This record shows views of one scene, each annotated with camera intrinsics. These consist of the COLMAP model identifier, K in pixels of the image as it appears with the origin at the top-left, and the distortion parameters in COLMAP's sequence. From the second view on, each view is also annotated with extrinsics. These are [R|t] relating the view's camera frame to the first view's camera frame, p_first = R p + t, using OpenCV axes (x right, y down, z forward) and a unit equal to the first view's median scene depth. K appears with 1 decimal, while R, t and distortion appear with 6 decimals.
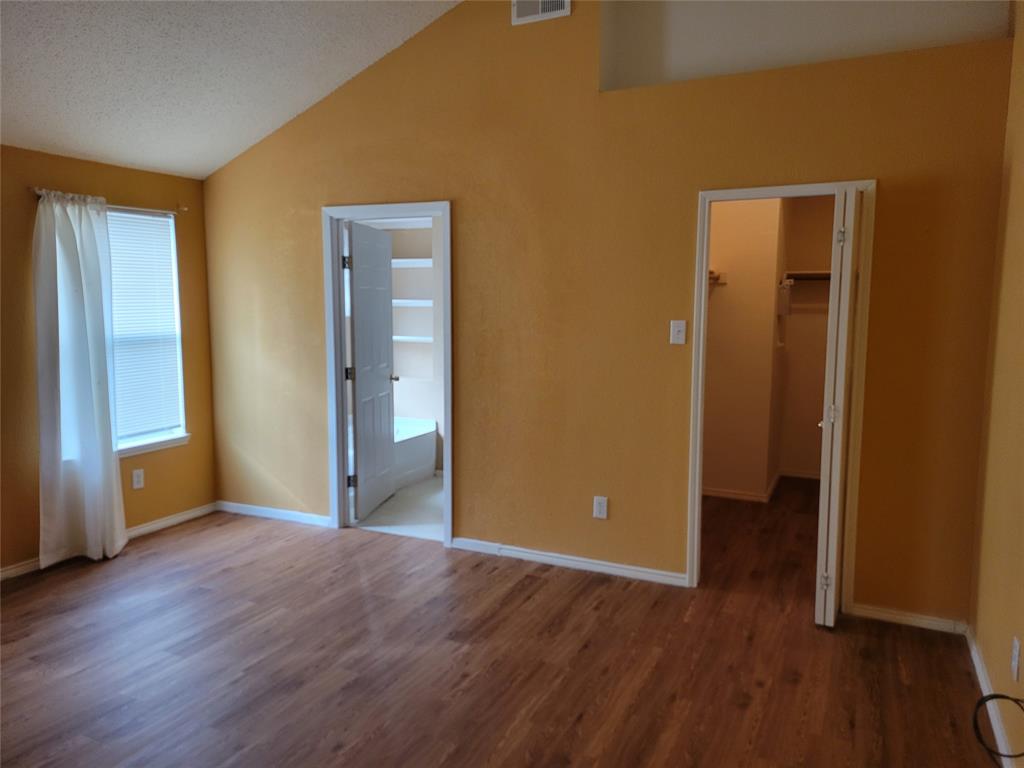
lens RADIAL K [[768.2, 0, 514.7], [0, 768.2, 384.6], [0, 0, 1]] dist [0.050204, -0.014550]
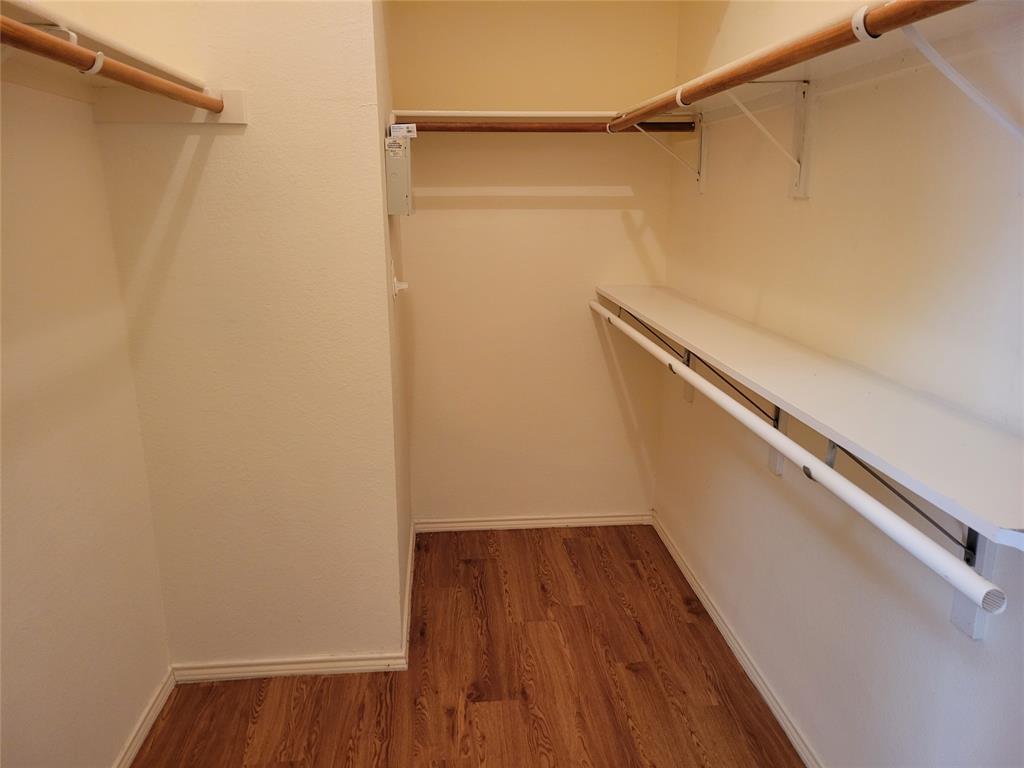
lens RADIAL K [[768.2, 0, 513.4], [0, 768.2, 382.0], [0, 0, 1]] dist [0.050204, -0.014550]
pose [[0.859989, -0.134281, 0.492329, 0.183499], [0.067693, 0.986251, 0.150752, -0.059460], [-0.505804, -0.096318, 0.857255, 0.605522]]
